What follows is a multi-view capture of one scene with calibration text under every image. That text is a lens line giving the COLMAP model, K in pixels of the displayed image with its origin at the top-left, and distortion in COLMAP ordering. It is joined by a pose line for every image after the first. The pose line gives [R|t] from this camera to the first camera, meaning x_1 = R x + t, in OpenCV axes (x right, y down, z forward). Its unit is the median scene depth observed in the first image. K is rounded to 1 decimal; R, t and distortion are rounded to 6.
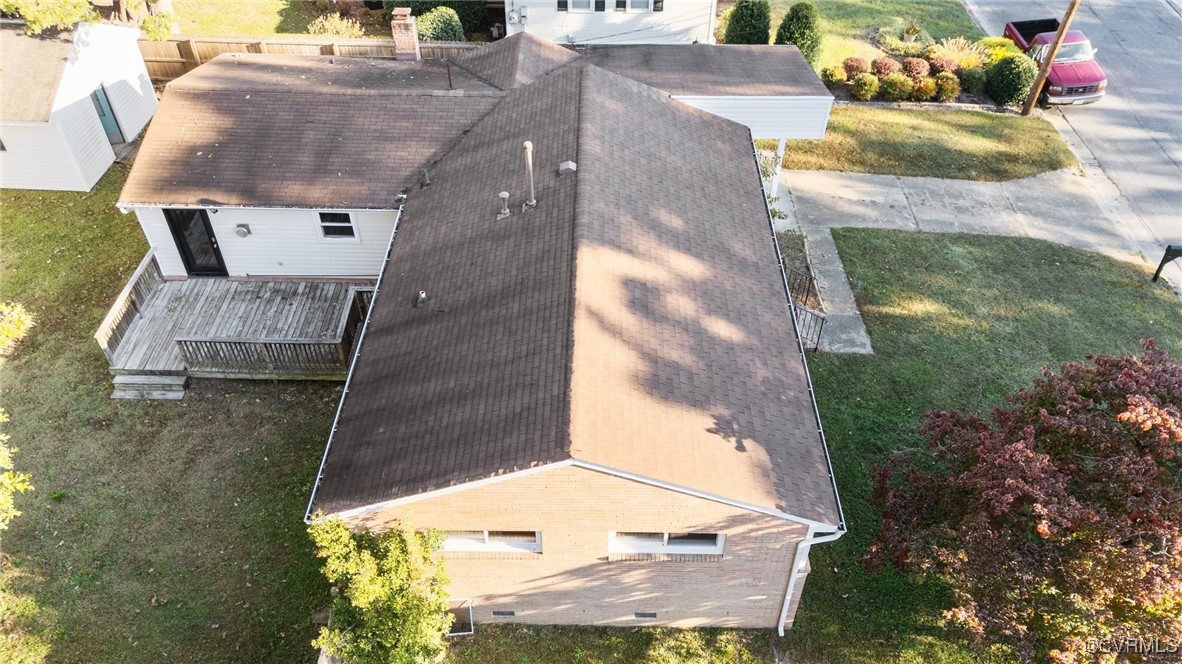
lens RADIAL K [[869.6, 0, 591.0], [0, 869.6, 332.0], [0, 0, 1]] dist [0.125680, -0.207981]
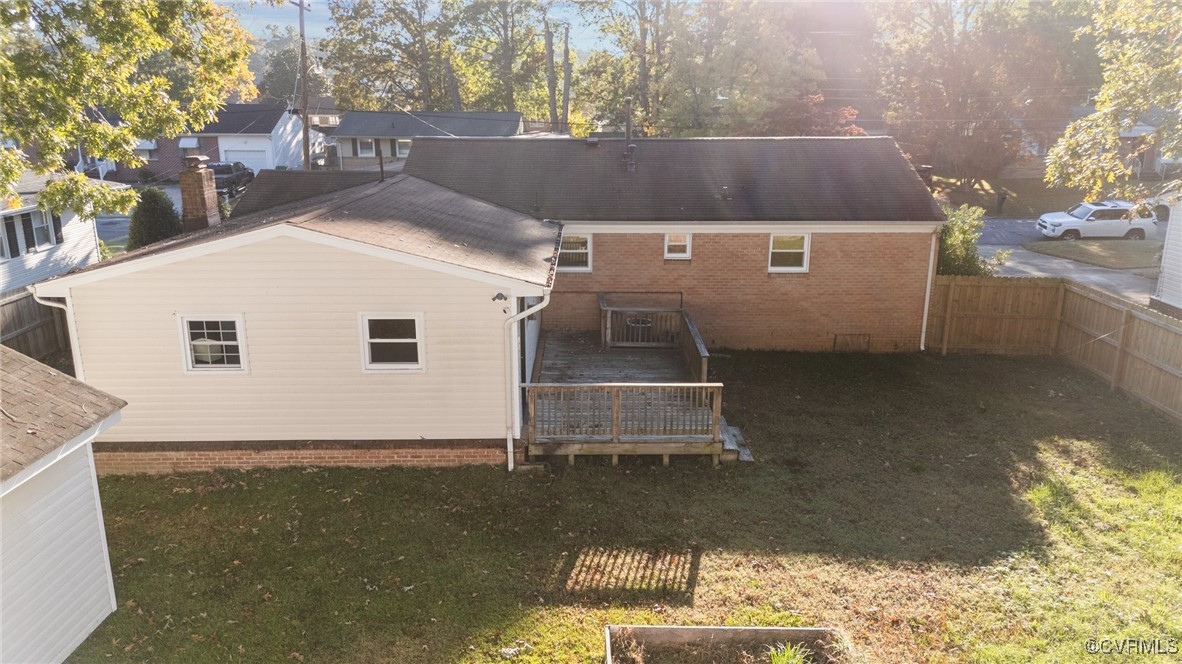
lens RADIAL K [[871.5, 0, 591.0], [0, 871.5, 332.0], [0, 0, 1]] dist [0.049673, -0.004934]
pose [[-0.019540, -0.276976, 0.960678, -1.097854], [0.678596, 0.701975, 0.216191, -0.225970], [-0.734252, 0.656137, 0.174238, 0.829252]]
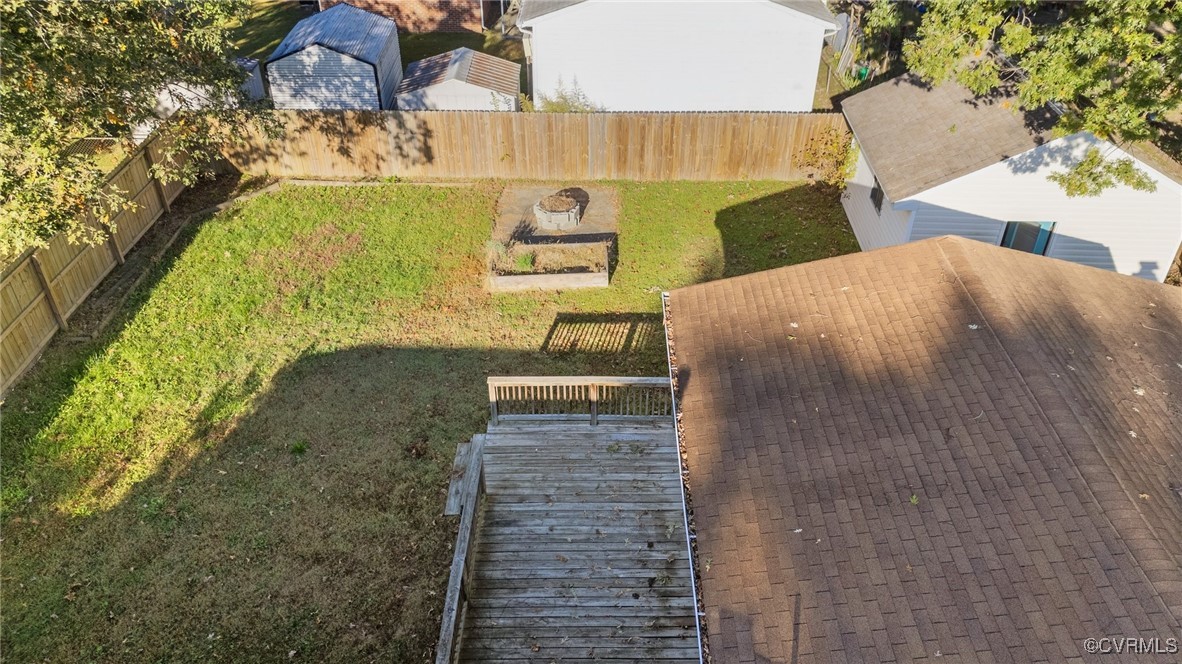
lens RADIAL K [[869.6, 0, 591.0], [0, 869.6, 332.0], [0, 0, 1]] dist [0.125680, -0.207981]
pose [[0.005272, 0.557608, -0.830087, 0.012563], [-0.681749, 0.609286, 0.404956, -0.326960], [0.731568, 0.563776, 0.383361, 0.685696]]
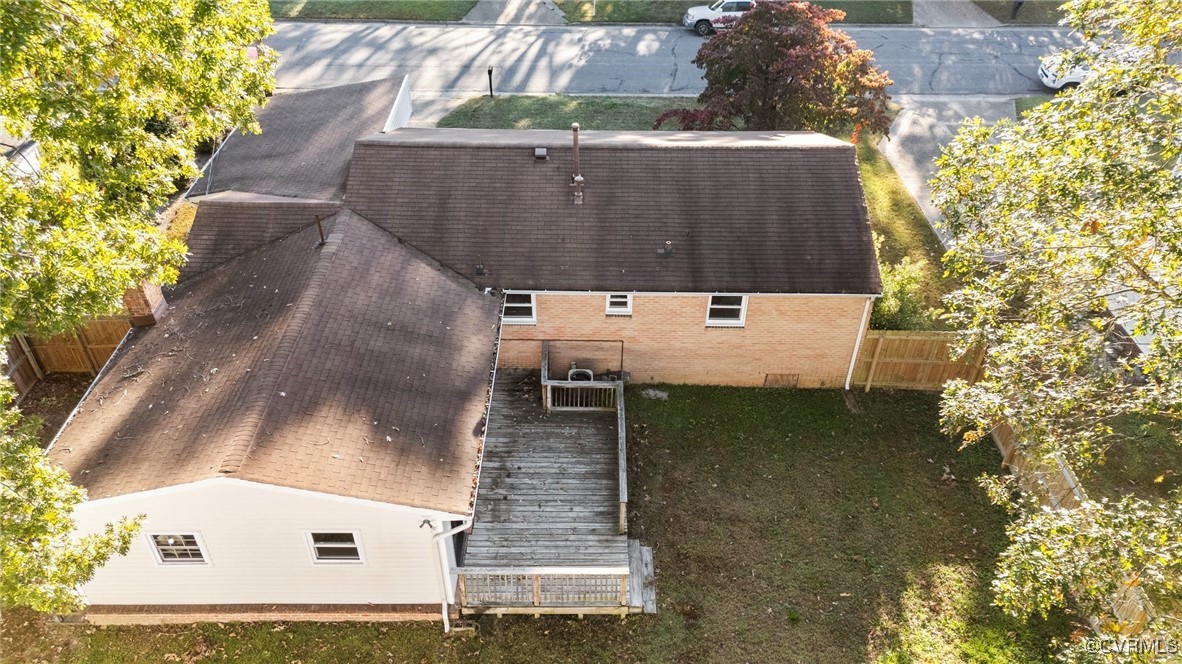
lens RADIAL K [[869.6, 0, 591.0], [0, 869.6, 332.0], [0, 0, 1]] dist [0.125680, -0.207981]
pose [[-0.010567, -0.621255, 0.783537, -0.949452], [0.674560, 0.573999, 0.464213, -0.472723], [-0.738144, 0.533448, 0.413008, 0.508003]]
